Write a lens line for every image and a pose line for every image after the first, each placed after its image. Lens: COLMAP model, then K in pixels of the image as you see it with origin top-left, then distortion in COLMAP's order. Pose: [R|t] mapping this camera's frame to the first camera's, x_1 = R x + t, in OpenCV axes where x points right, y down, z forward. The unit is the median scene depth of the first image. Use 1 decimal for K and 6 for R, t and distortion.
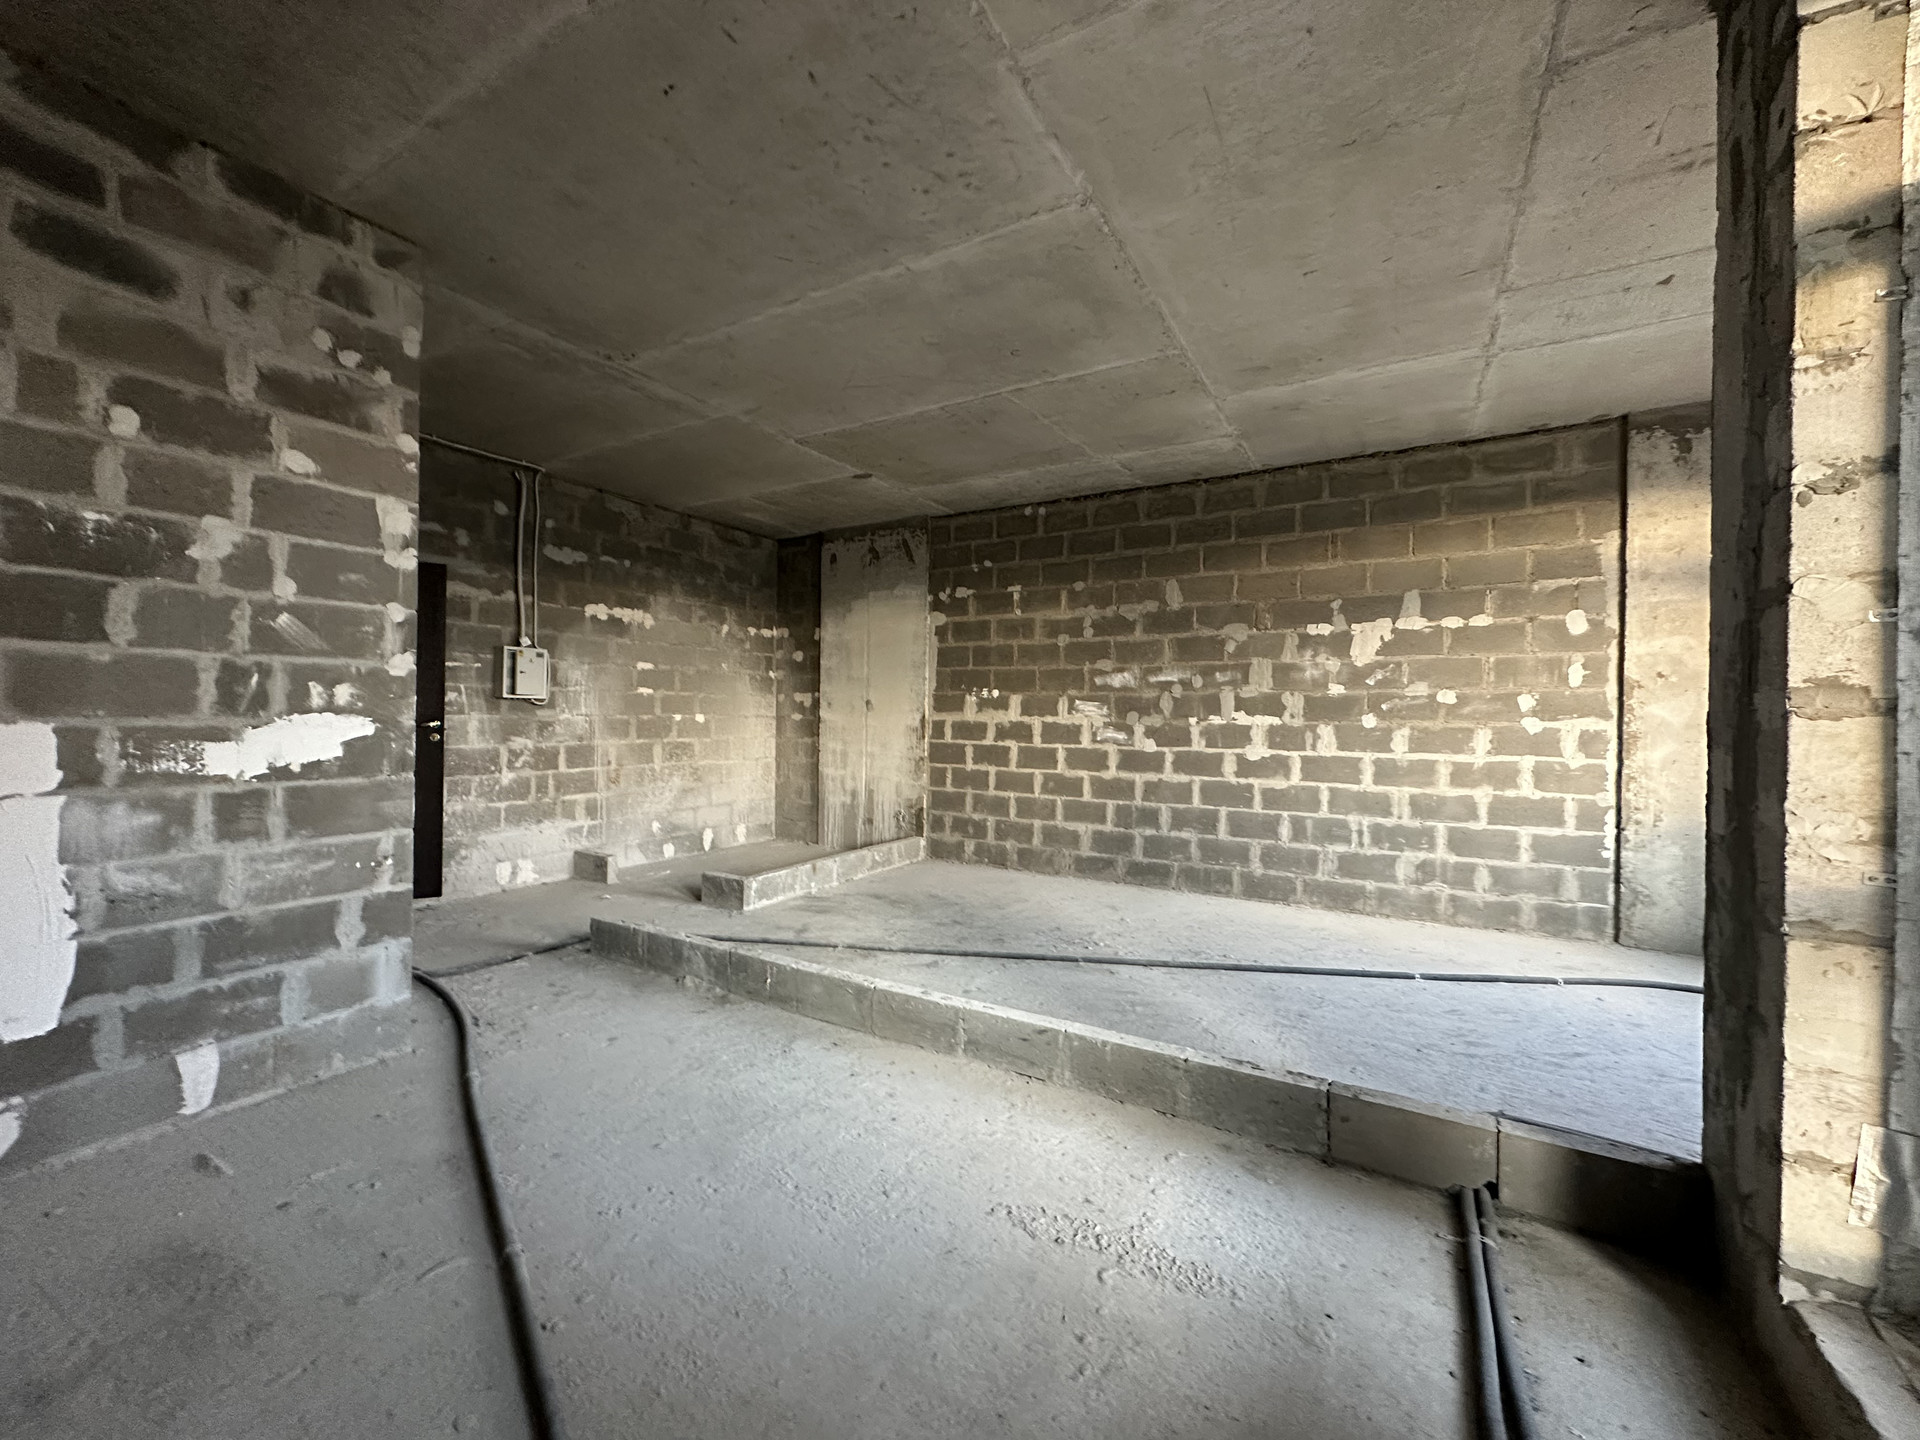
lens RADIAL K [[763.3, 0, 956.7], [0, 763.3, 716.1], [0, 0, 1]] dist [-0.001242, 0.000256]
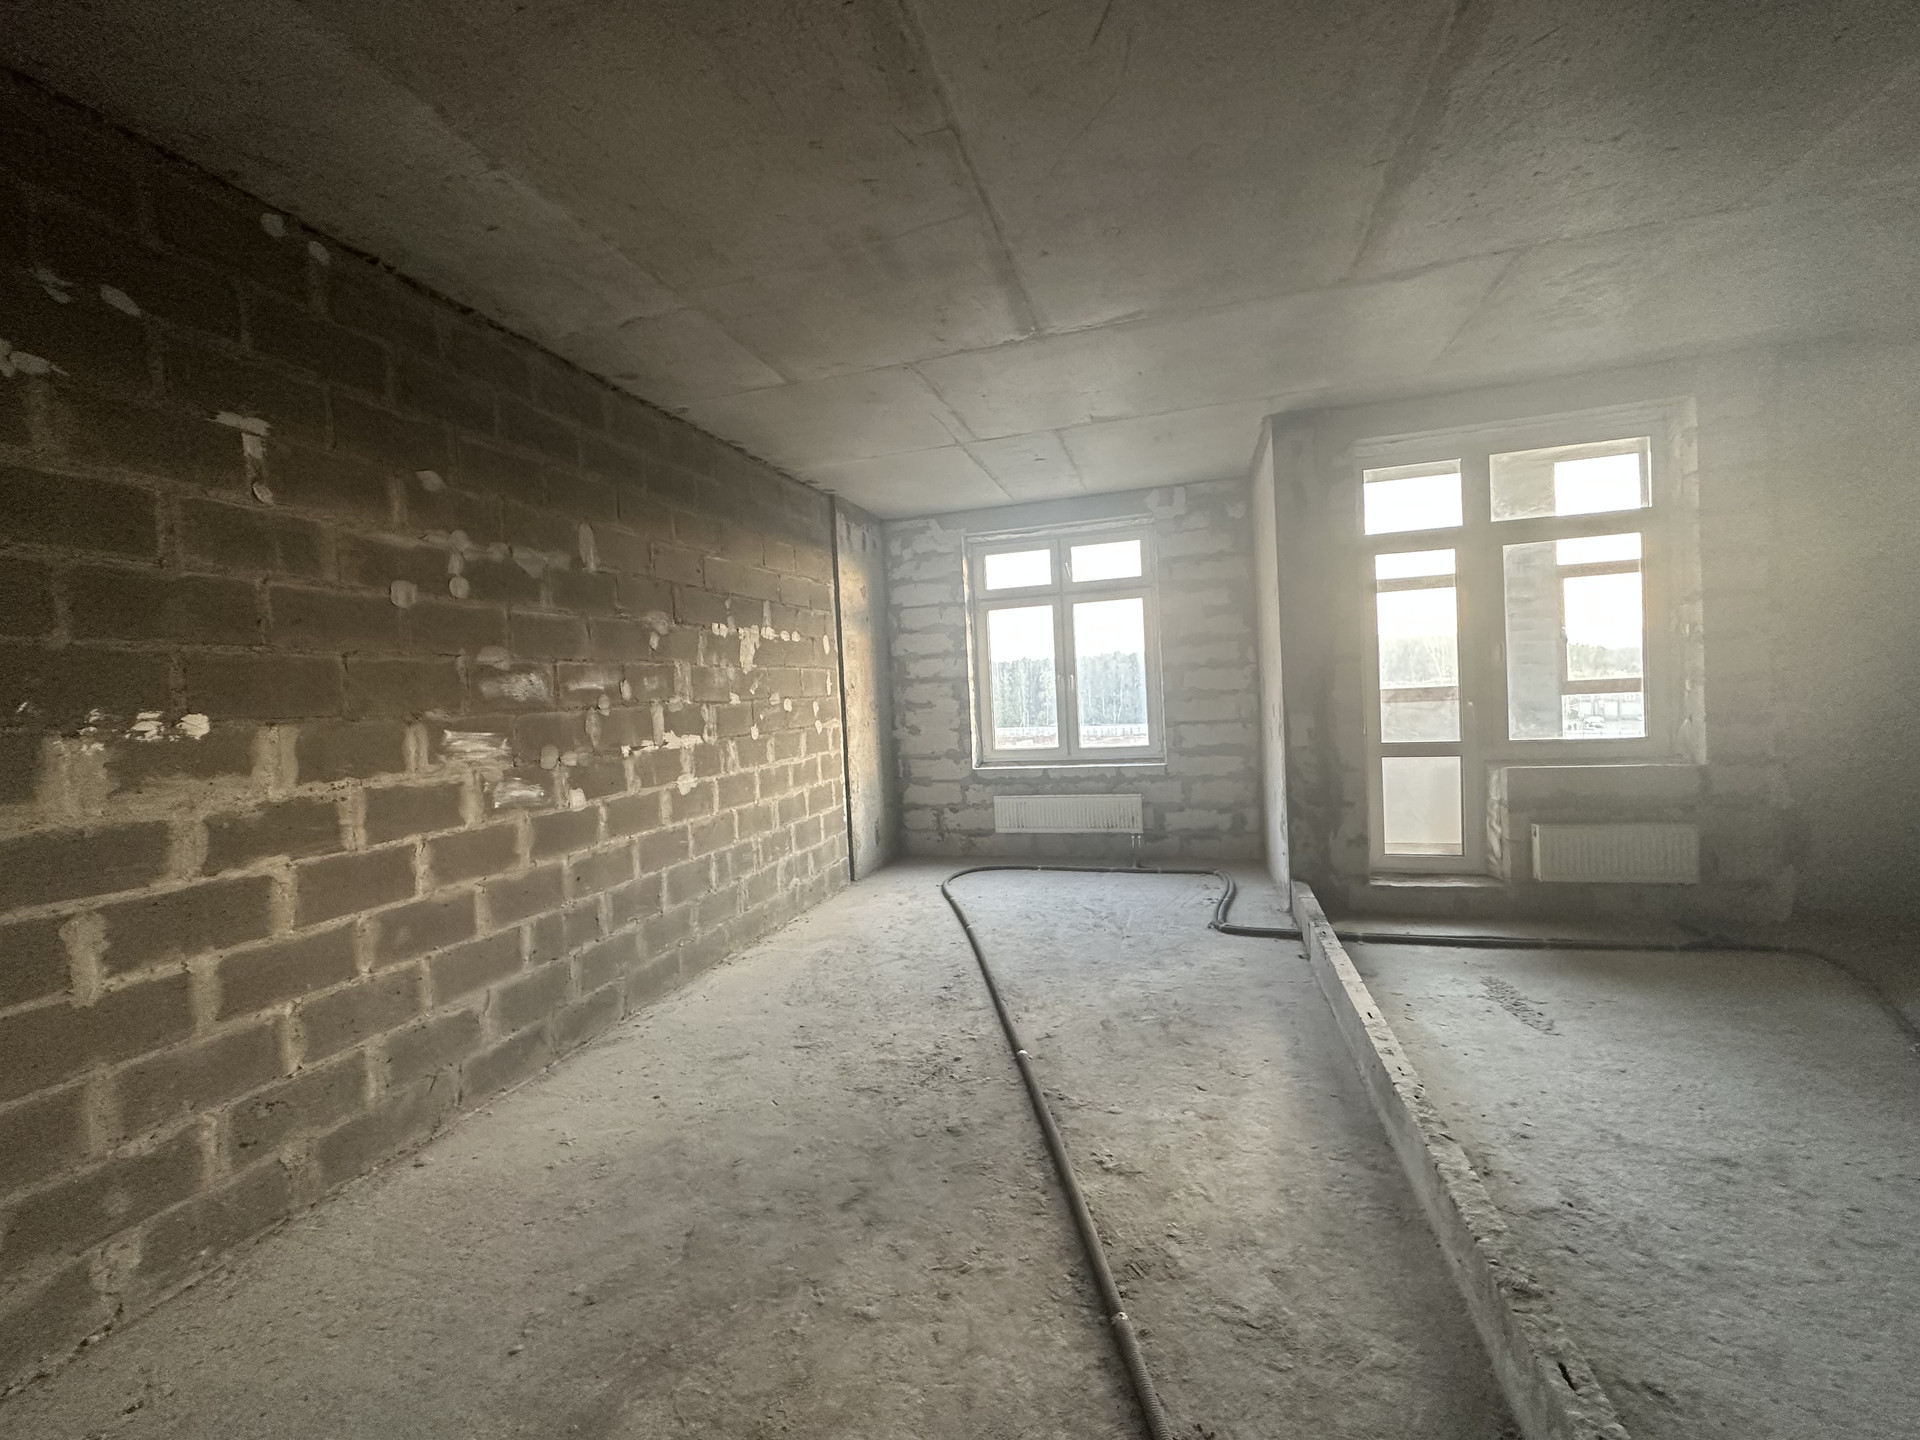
lens RADIAL K [[763.3, 0, 958.3], [0, 763.3, 716.7], [0, 0, 1]] dist [-0.001242, 0.000256]
pose [[-0.247163, -0.028757, 0.968547, -0.387720], [0.049455, 0.997882, 0.042249, -0.035934], [-0.967711, 0.058341, -0.245218, 0.871199]]
